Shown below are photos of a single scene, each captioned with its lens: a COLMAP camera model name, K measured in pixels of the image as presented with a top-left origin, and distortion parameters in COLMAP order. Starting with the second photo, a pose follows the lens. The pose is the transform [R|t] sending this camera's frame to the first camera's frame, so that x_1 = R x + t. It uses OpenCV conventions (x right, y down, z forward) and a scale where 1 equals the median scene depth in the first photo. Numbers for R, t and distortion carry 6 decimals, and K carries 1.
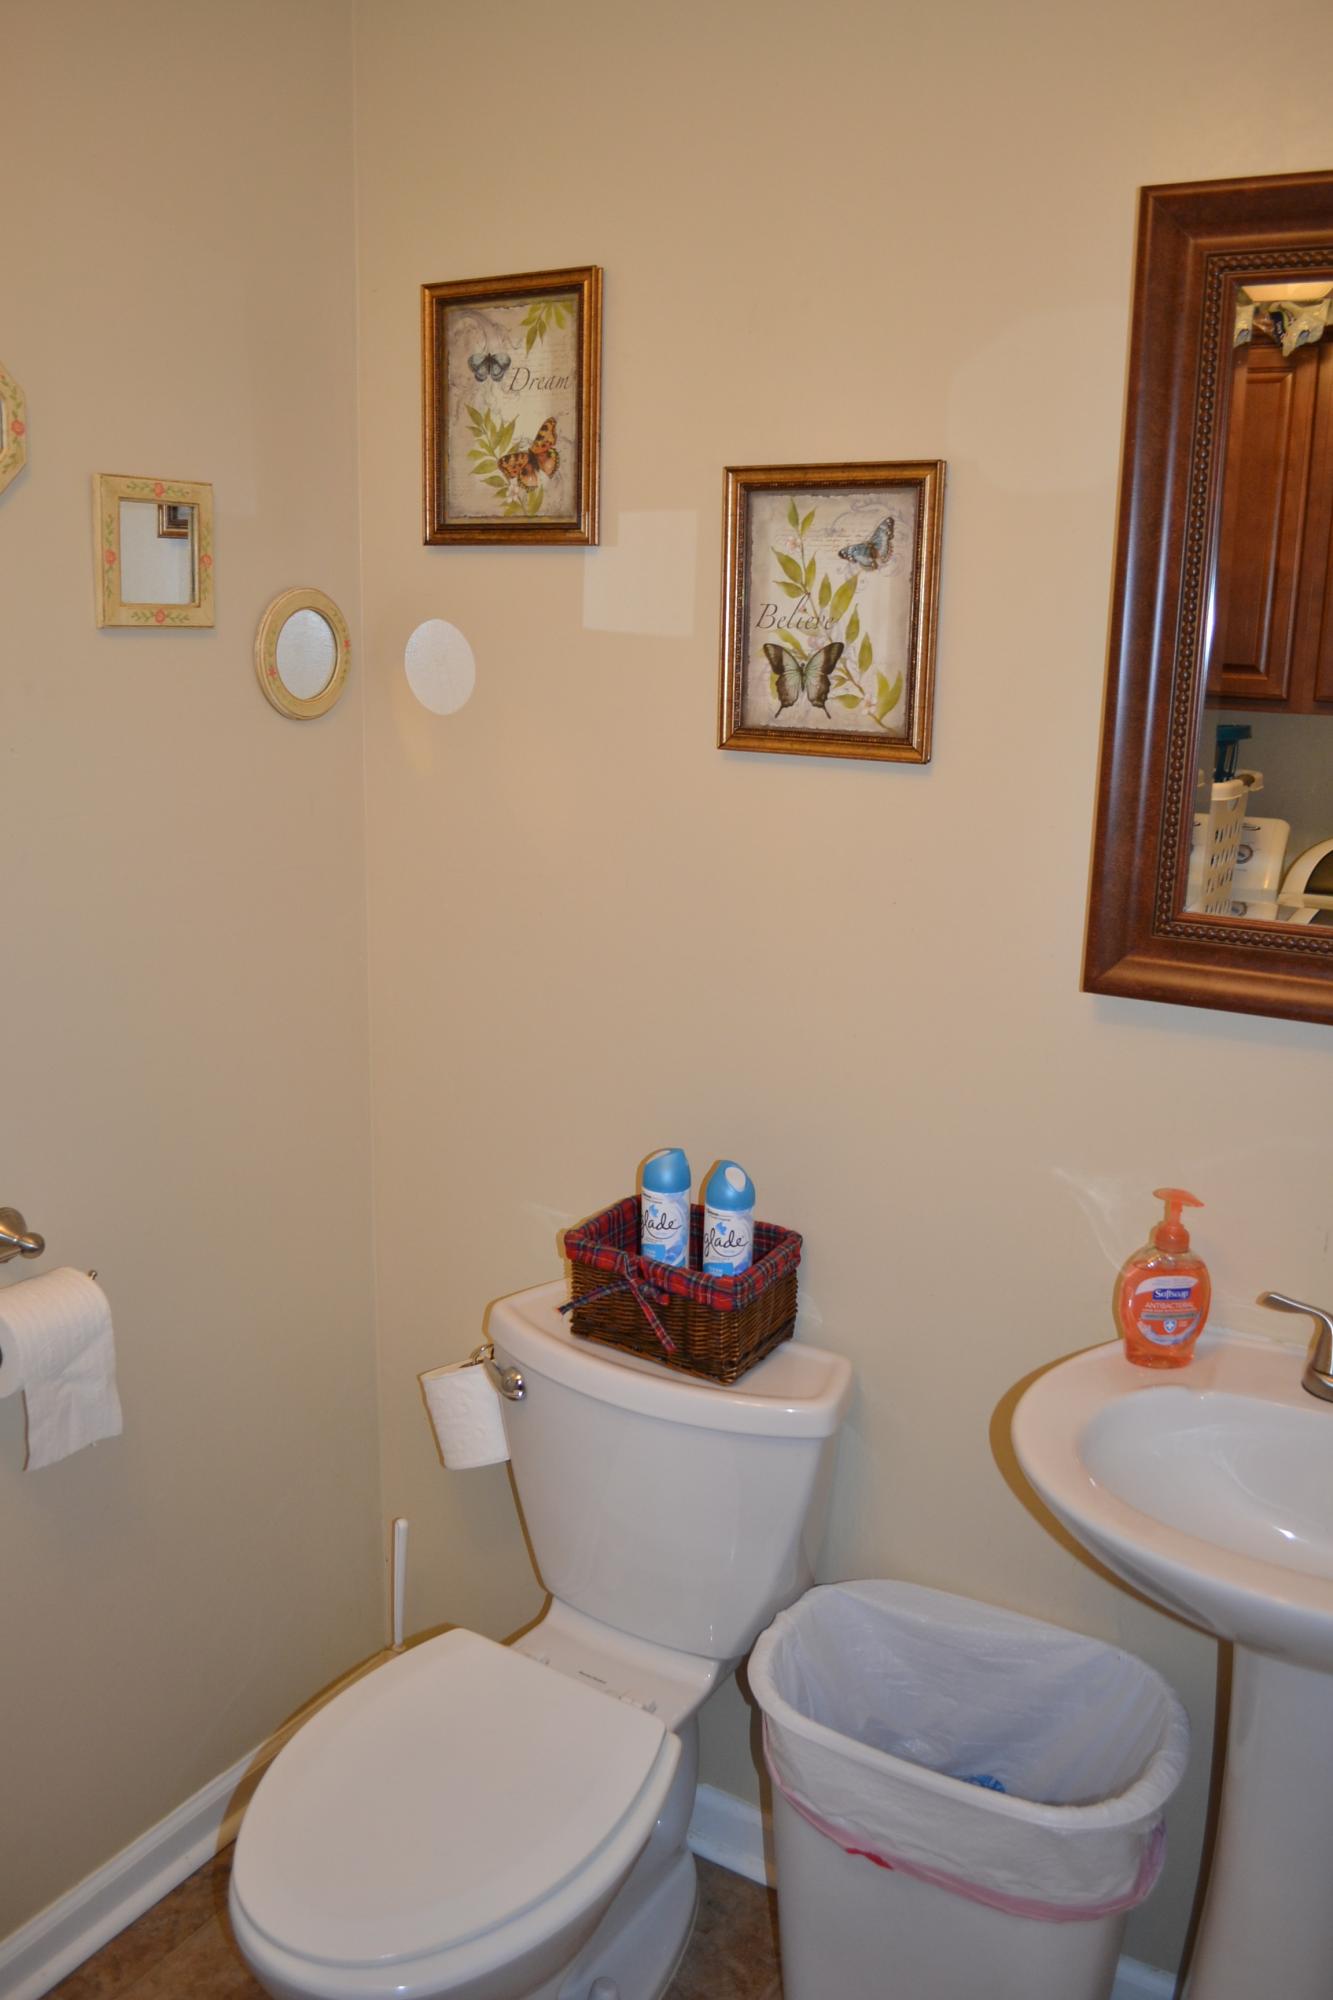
lens RADIAL K [[1600.6, 0, 666.5], [0, 1600.6, 1000.0], [0, 0, 1]] dist [-0.081694, 0.013762]
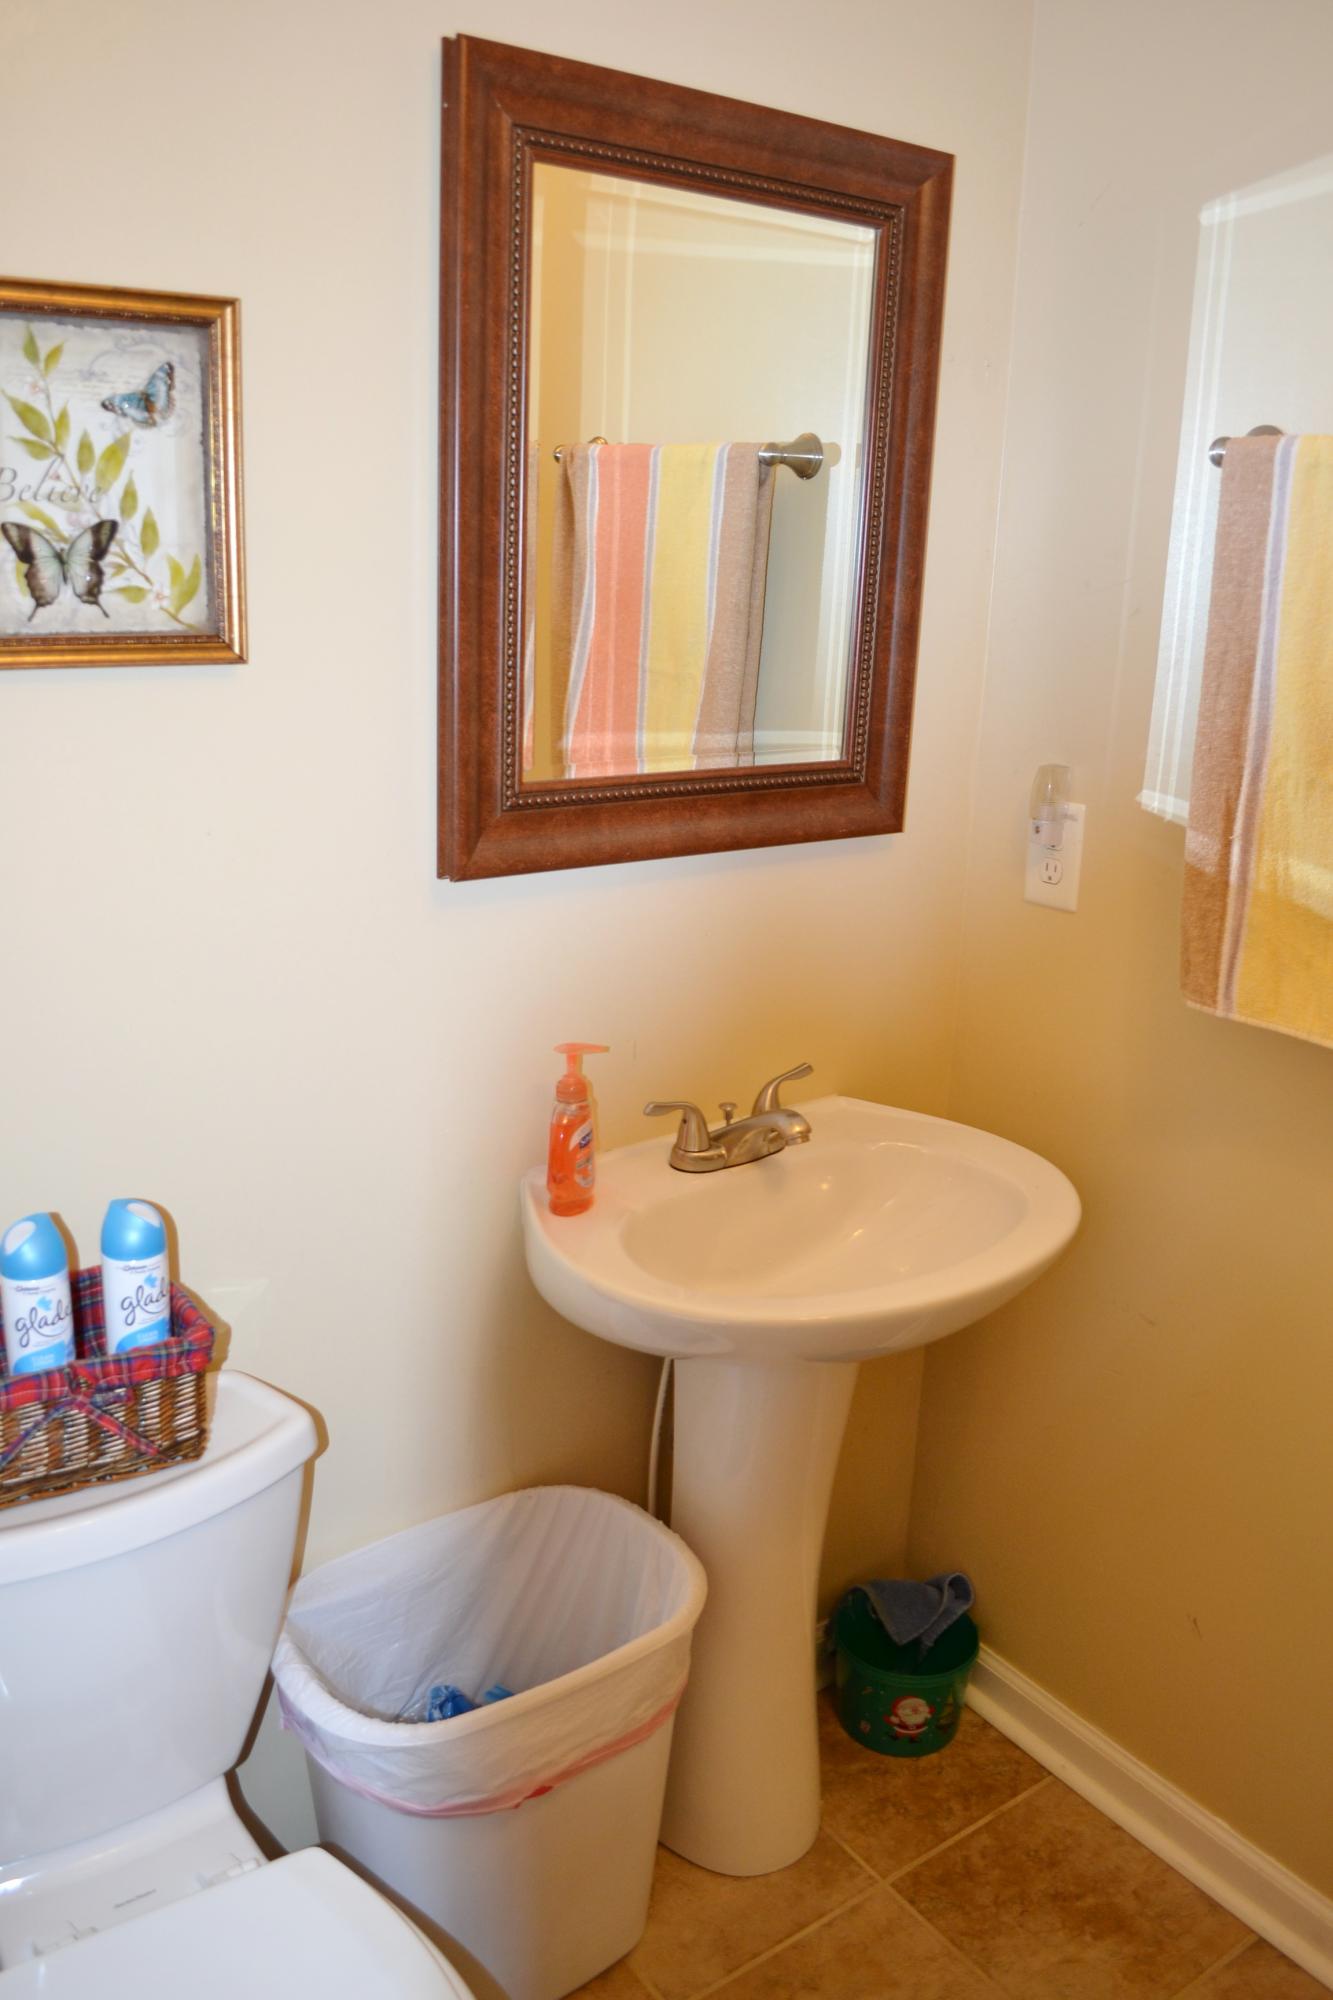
lens RADIAL K [[1600.6, 0, 666.5], [0, 1600.6, 1000.0], [0, 0, 1]] dist [-0.081694, 0.013762]
pose [[0.375982, -0.267500, 0.887176, -0.539685], [0.188368, 0.959498, 0.209477, -0.108130], [-0.907279, 0.088356, 0.411143, 0.453598]]
